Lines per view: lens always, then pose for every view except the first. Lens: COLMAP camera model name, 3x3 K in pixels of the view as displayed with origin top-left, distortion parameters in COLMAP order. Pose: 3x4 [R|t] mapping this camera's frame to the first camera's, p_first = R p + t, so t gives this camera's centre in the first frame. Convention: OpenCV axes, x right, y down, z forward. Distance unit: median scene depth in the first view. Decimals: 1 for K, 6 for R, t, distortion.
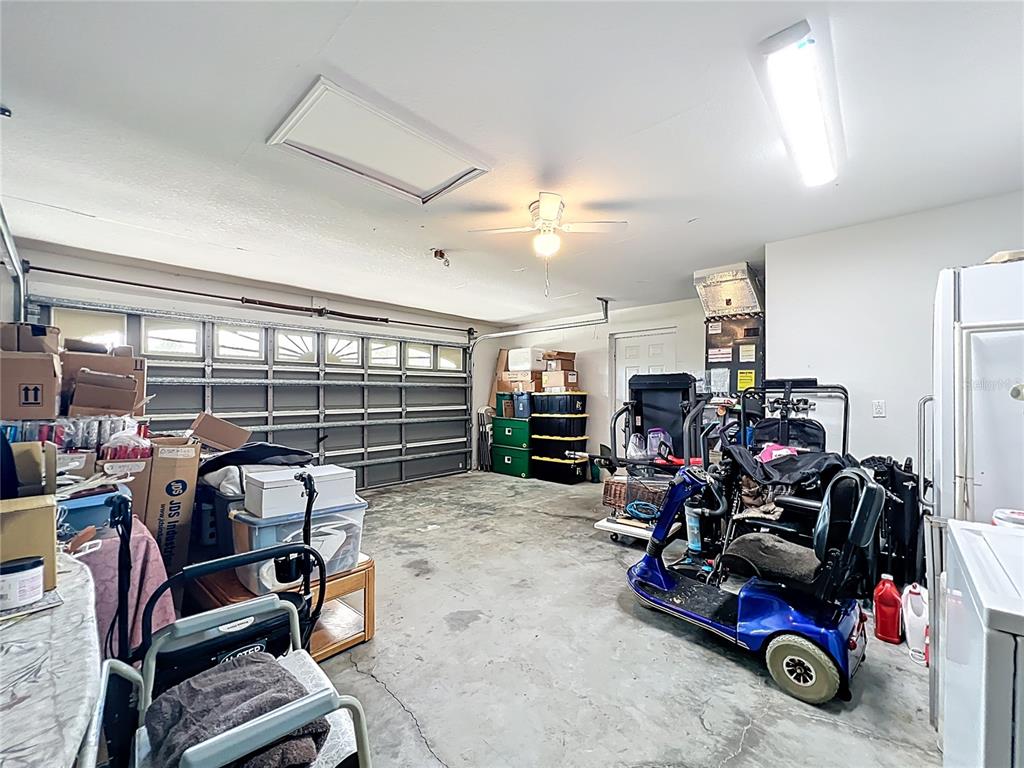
lens RADIAL K [[417.1, 0, 512.0], [0, 417.1, 384.0], [0, 0, 1]] dist [-0.000347, 0.000317]
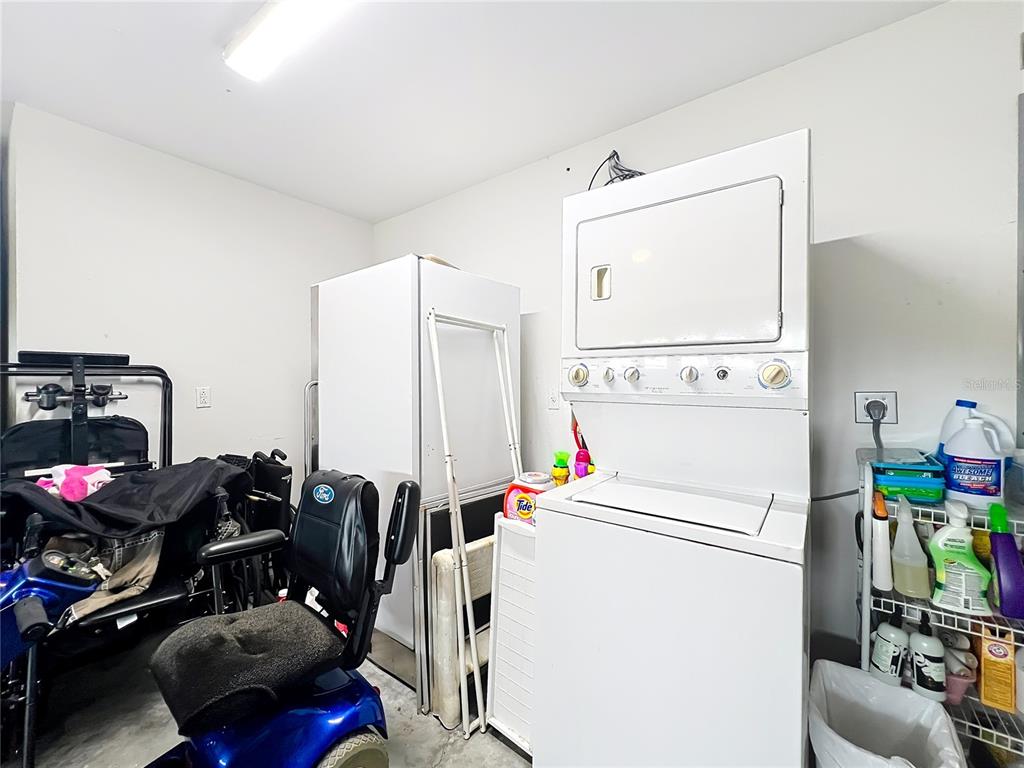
lens RADIAL K [[417.1, 0, 512.0], [0, 417.1, 384.0], [0, 0, 1]] dist [-0.000347, 0.000317]
pose [[-0.109410, -0.008039, 0.993964, -0.005419], [-0.030112, 0.999535, 0.004770, 0.011604], [-0.993540, -0.029408, -0.109601, 0.458991]]
